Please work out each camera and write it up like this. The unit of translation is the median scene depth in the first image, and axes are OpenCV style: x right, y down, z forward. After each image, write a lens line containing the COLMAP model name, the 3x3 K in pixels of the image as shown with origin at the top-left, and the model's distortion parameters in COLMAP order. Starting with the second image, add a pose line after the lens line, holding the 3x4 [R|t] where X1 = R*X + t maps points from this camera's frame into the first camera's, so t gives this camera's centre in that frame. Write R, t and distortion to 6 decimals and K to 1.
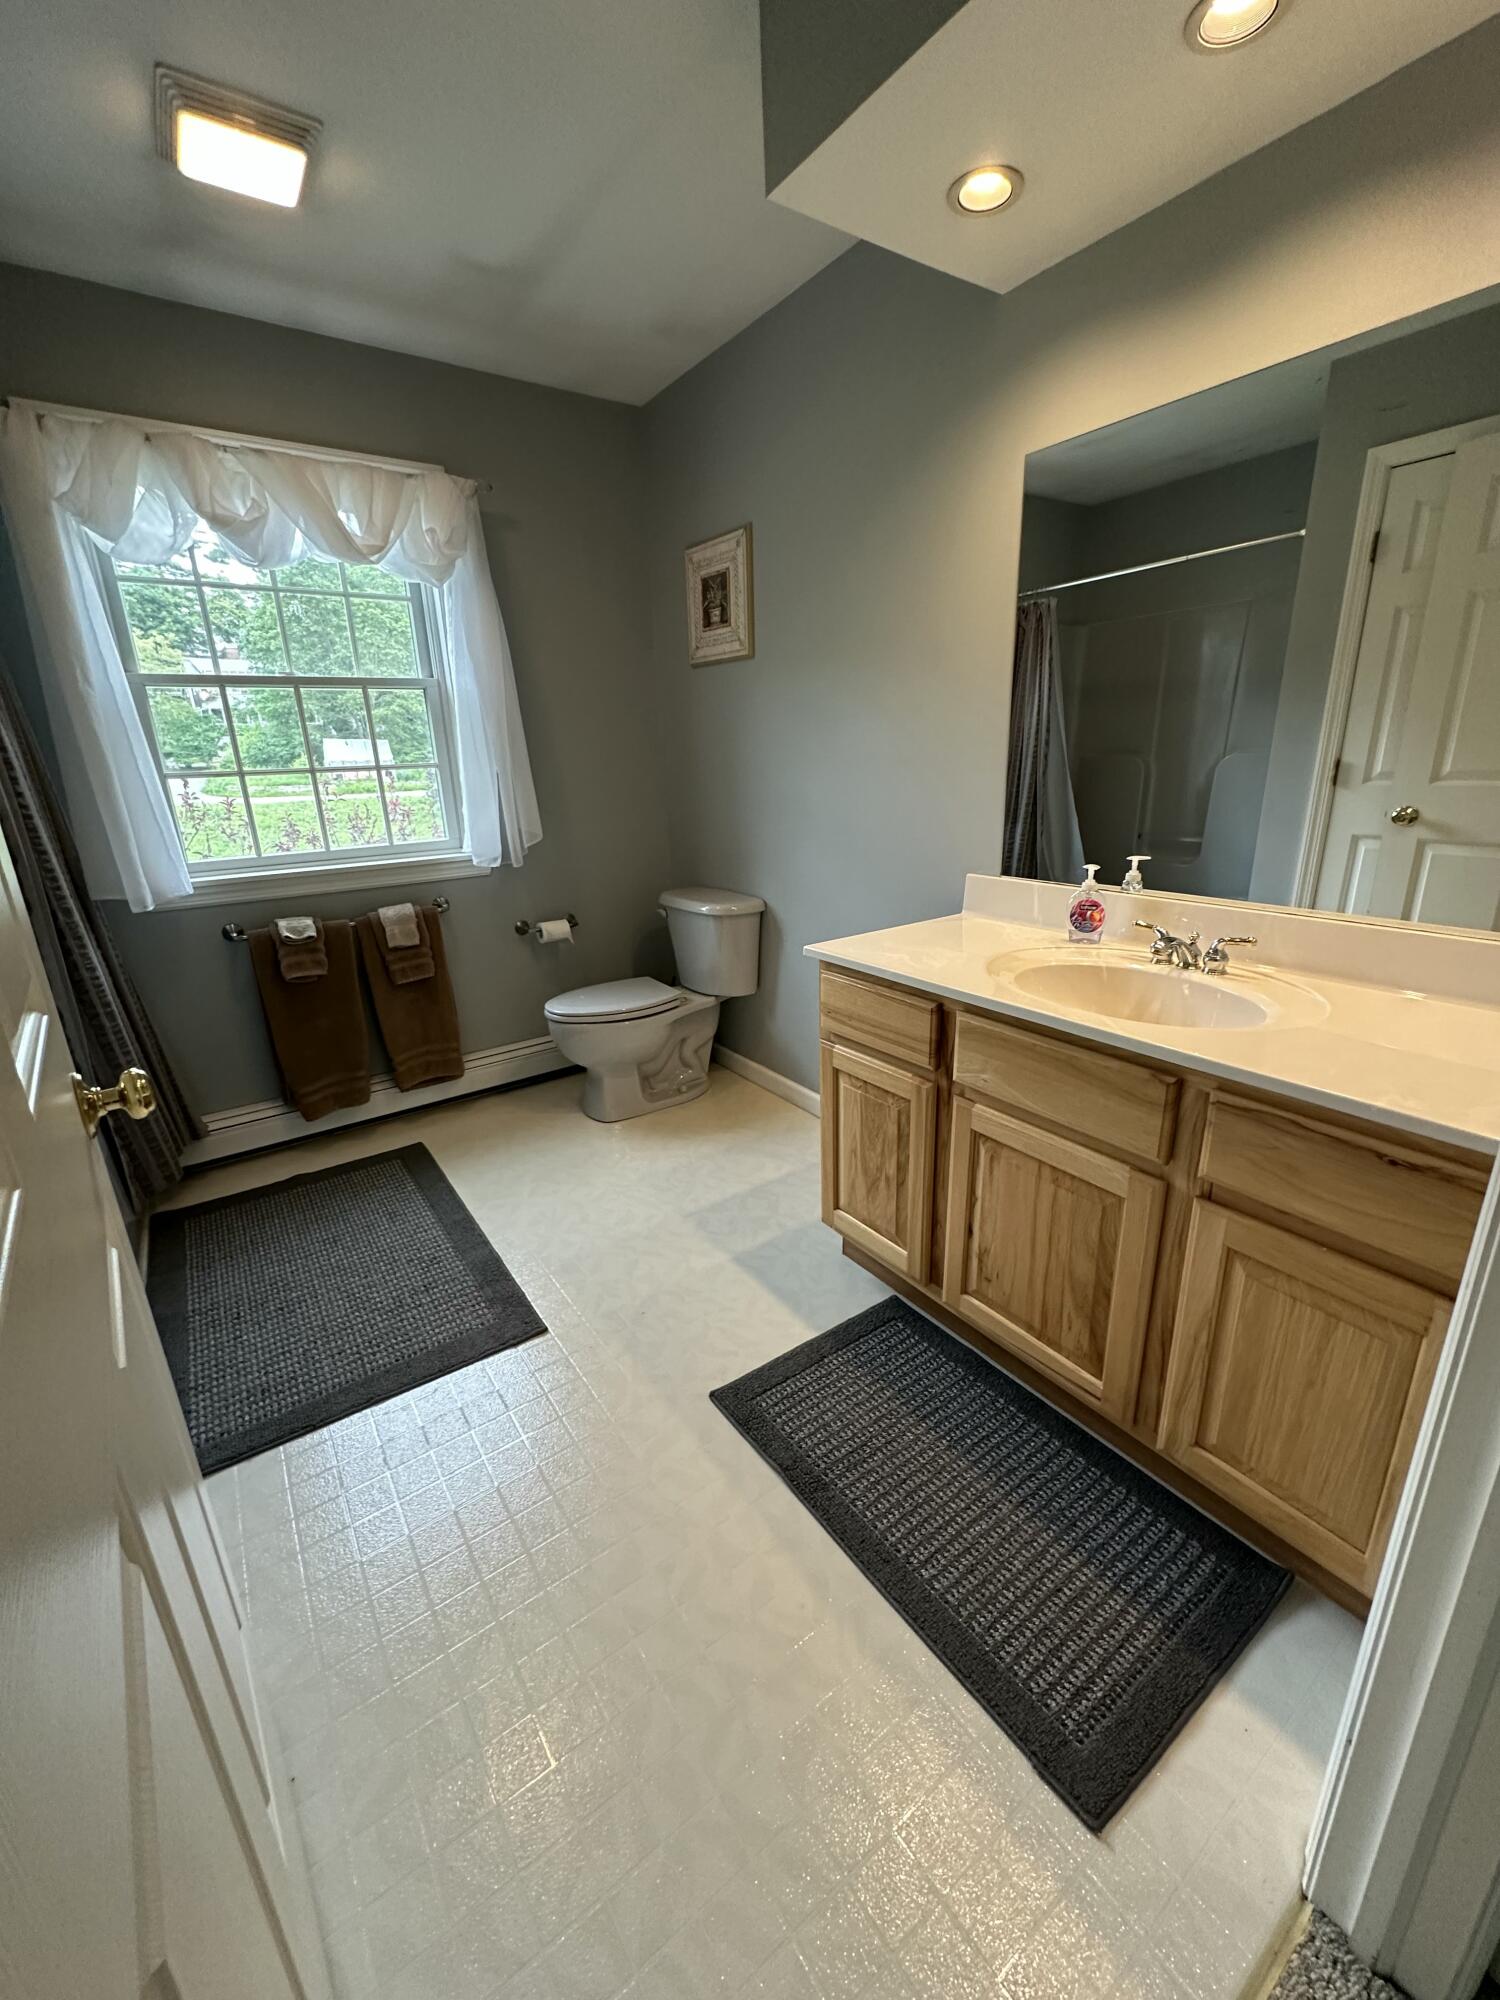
lens RADIAL K [[794.5, 0, 750.0], [0, 794.5, 1000.0], [0, 0, 1]] dist [-0.000366, -0.000465]
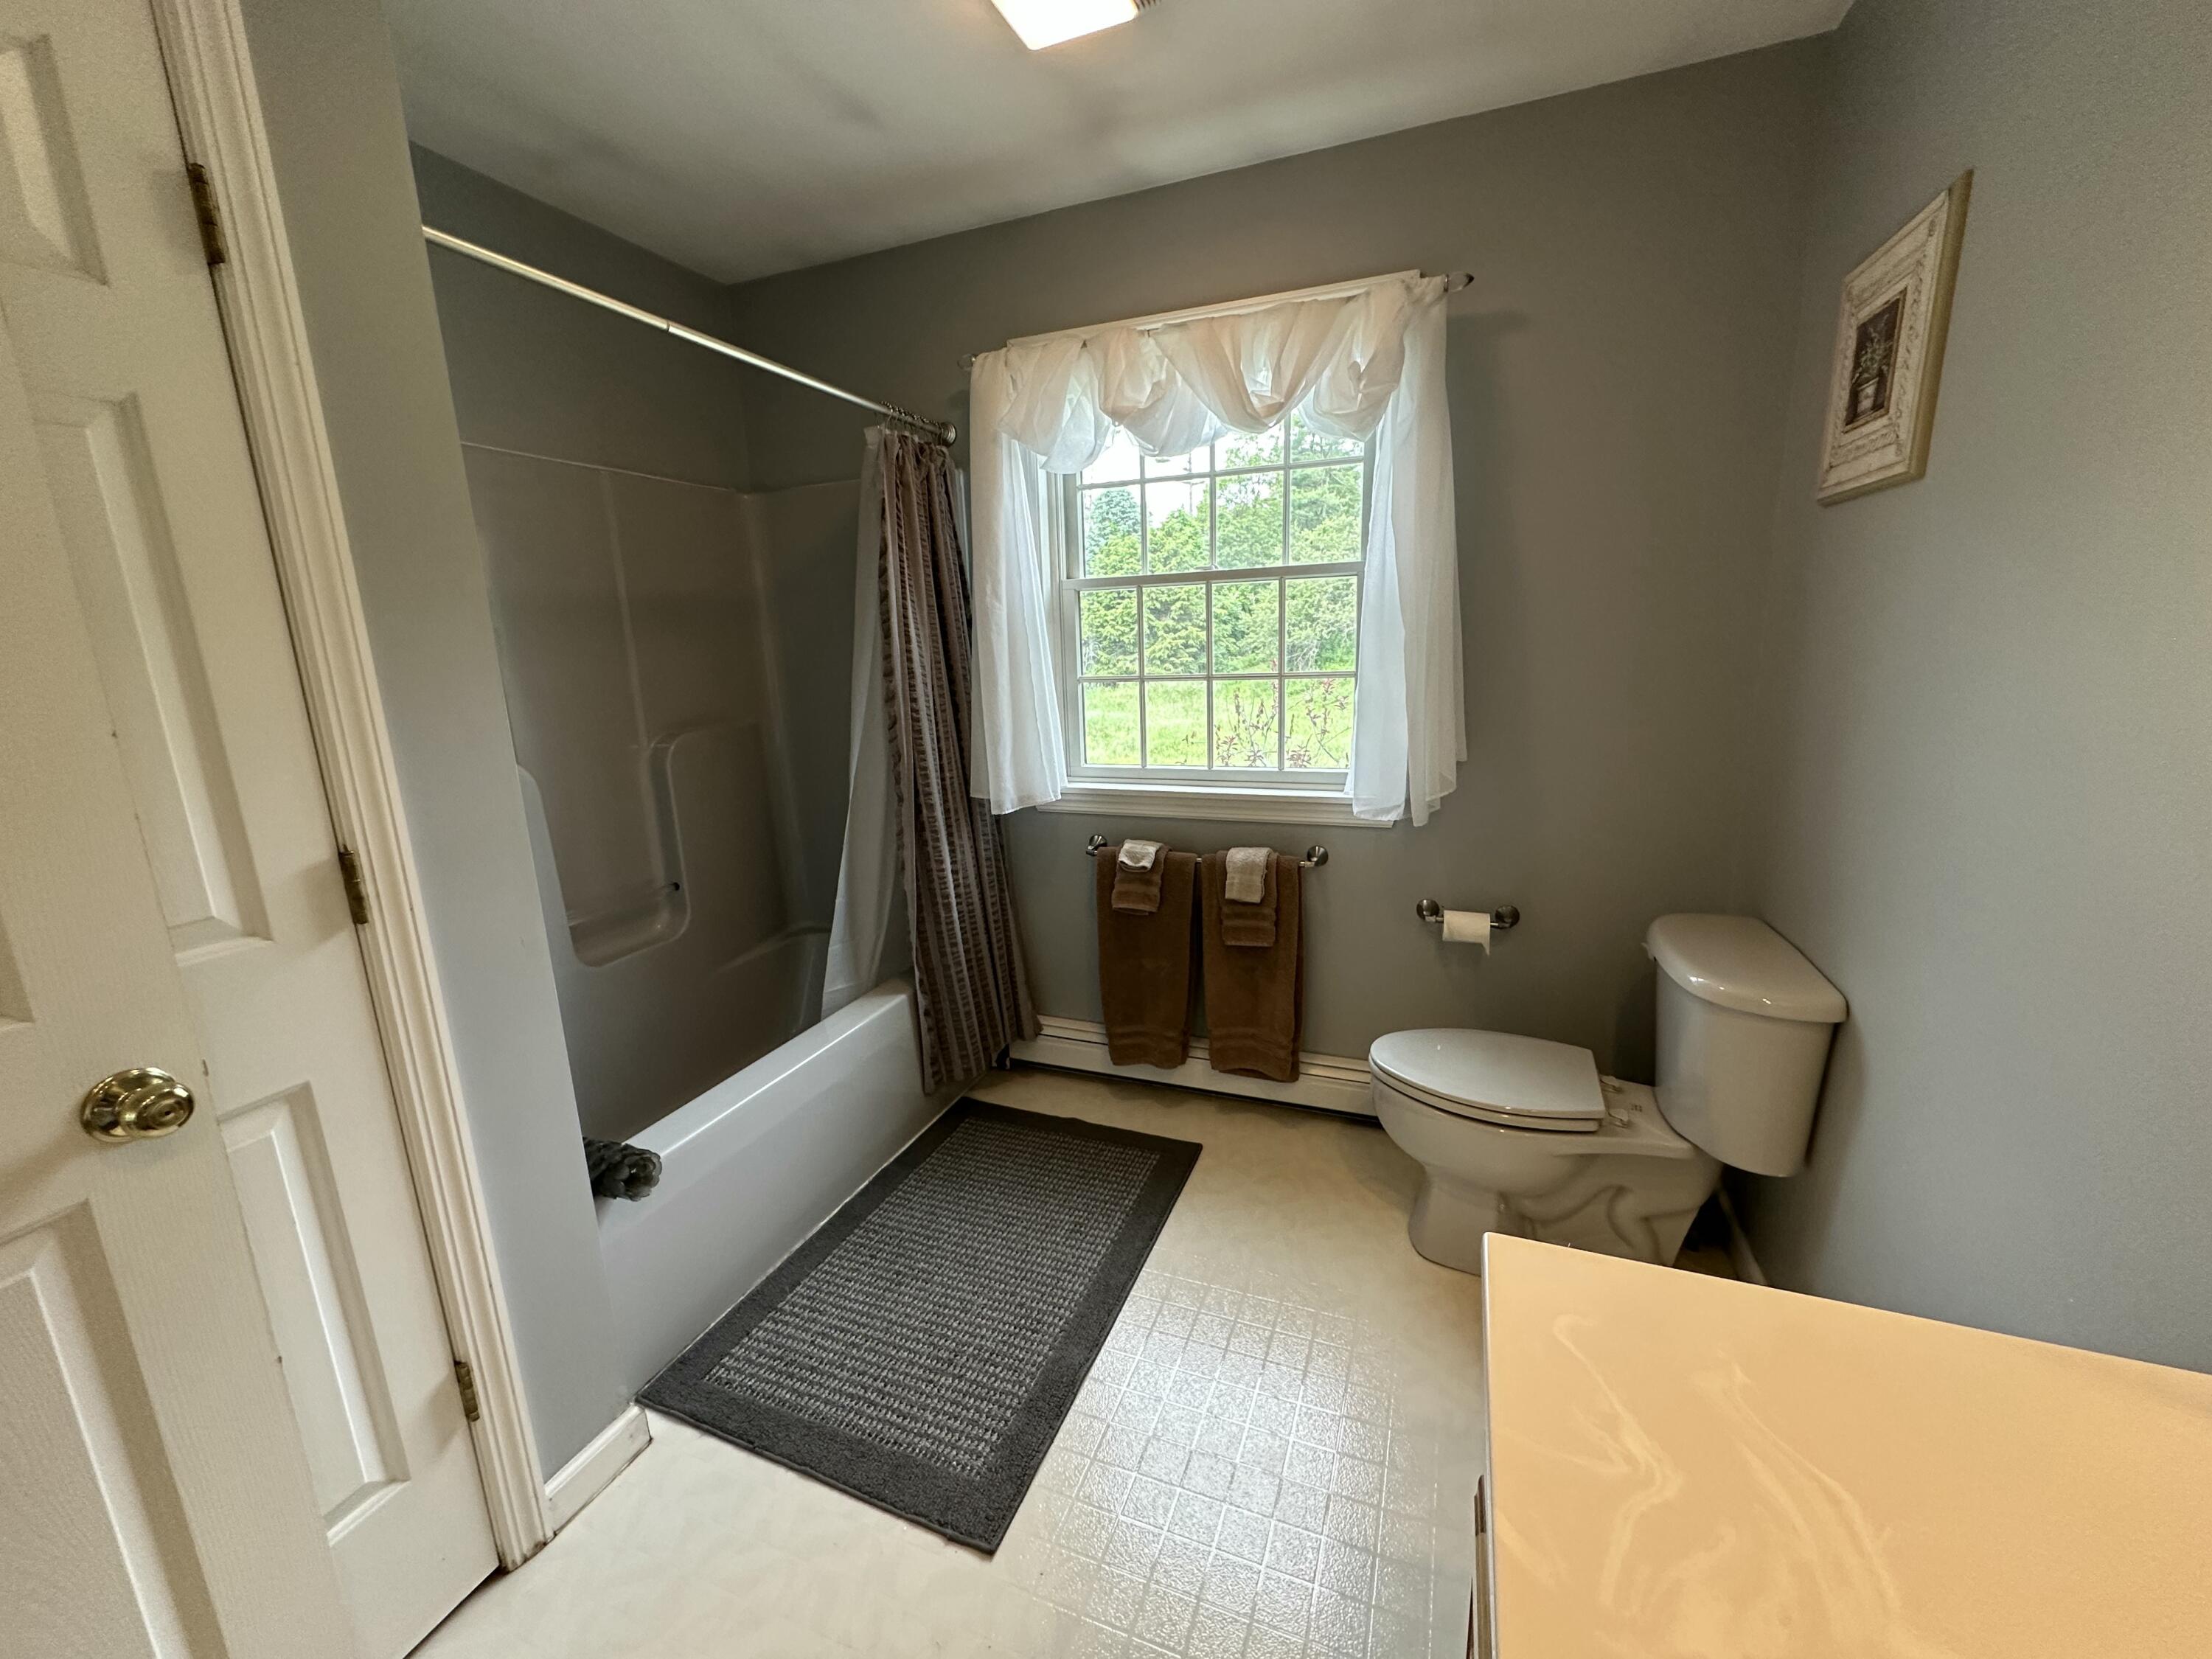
lens RADIAL K [[878.7, 0, 1106.0], [0, 878.7, 829.5], [0, 0, 1]] dist [-0.000366, -0.000465]
pose [[0.549834, 0.191771, -0.812962, 0.187461], [-0.236808, 0.969142, 0.068452, -0.166105], [0.801002, 0.154878, 0.578280, 0.382341]]
